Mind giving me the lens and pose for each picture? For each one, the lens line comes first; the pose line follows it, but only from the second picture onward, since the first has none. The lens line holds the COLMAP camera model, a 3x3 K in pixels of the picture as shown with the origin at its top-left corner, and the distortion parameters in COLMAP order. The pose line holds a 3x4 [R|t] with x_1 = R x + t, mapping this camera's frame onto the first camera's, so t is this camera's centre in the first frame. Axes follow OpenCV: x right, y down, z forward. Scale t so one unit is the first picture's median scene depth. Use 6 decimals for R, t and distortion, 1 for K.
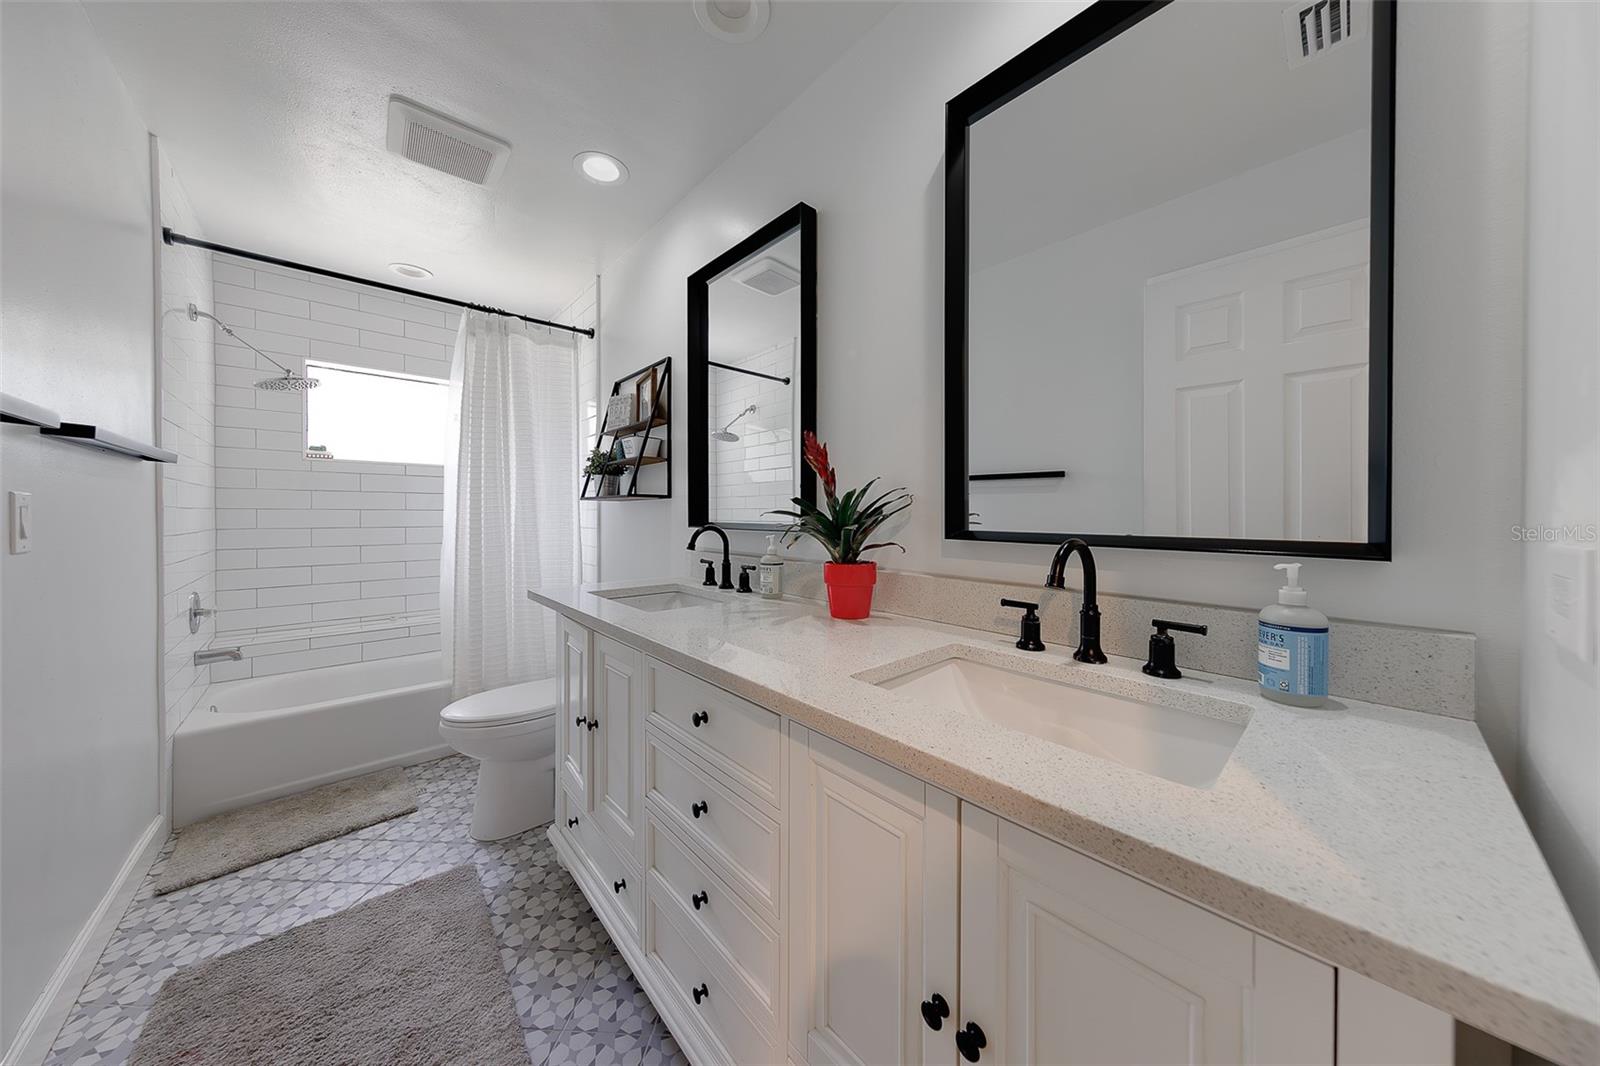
lens RADIAL K [[521.0, 0, 803.0], [0, 521.0, 514.3], [0, 0, 1]] dist [0.000871, 0.000057]
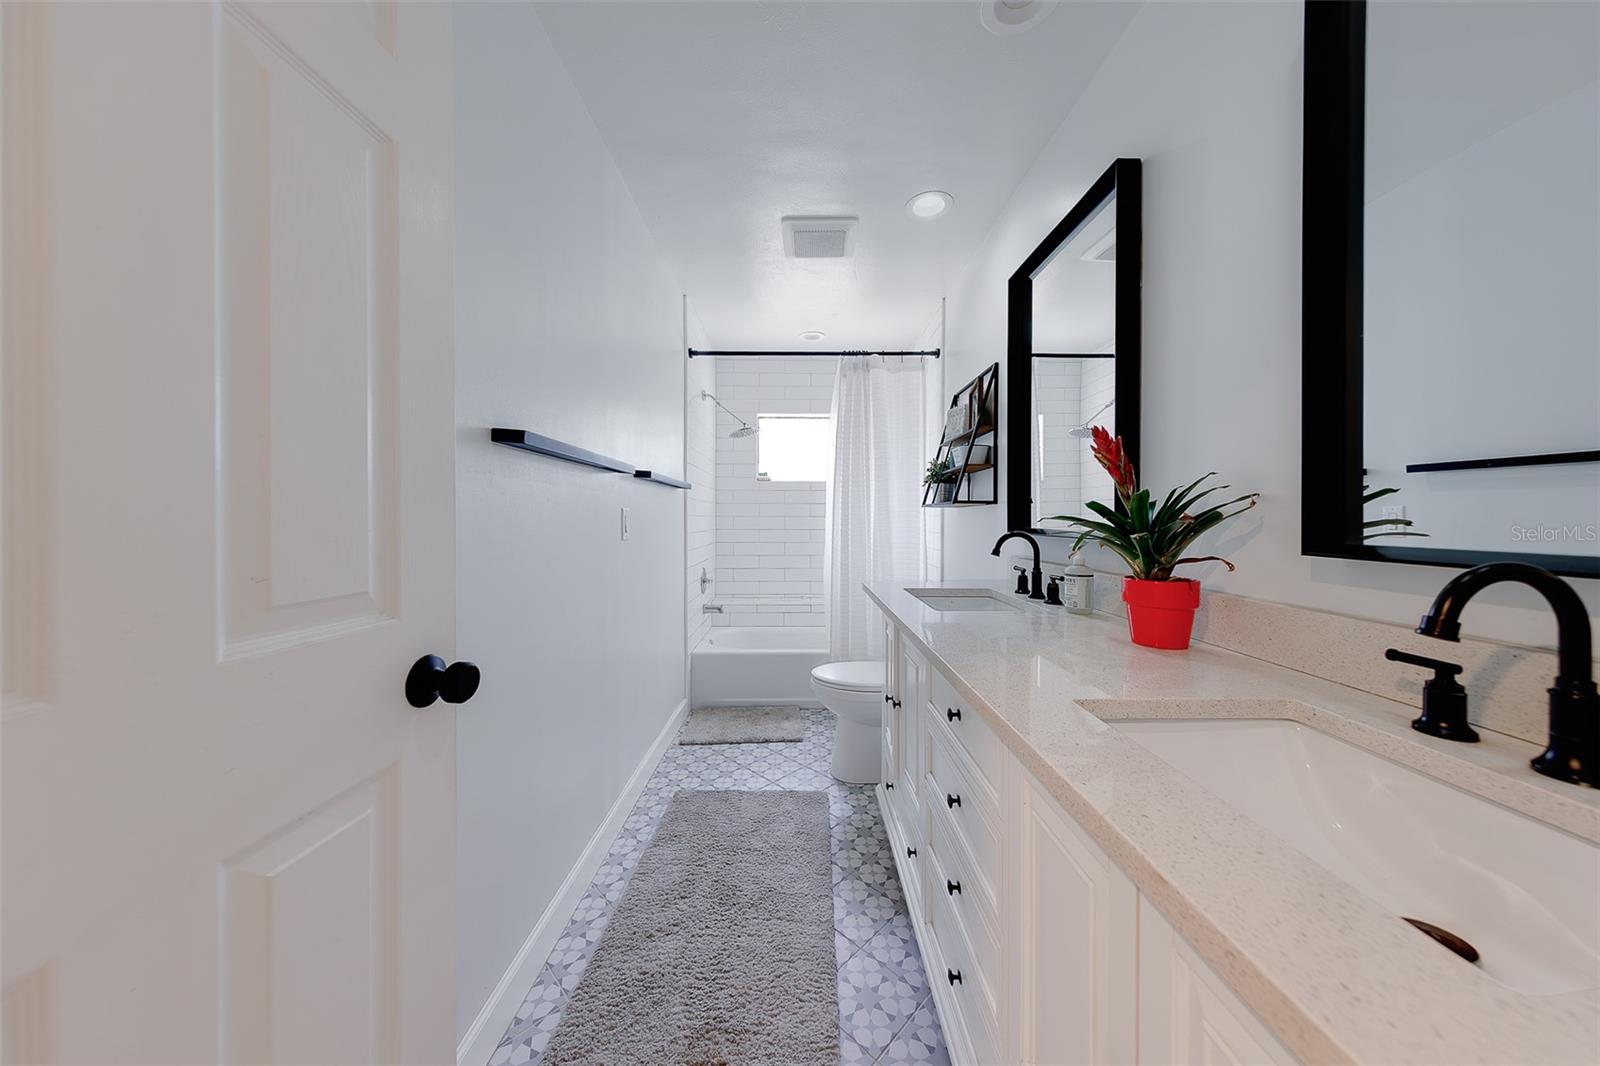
lens RADIAL K [[514.5, 0, 792.5], [0, 514.5, 517.2], [0, 0, 1]] dist [0.000732, -0.000076]
pose [[0.738195, -0.002896, -0.674581, 0.149072], [-0.000727, 0.999987, -0.005088, 0.000124], [0.674587, 0.004246, 0.738183, 0.007942]]
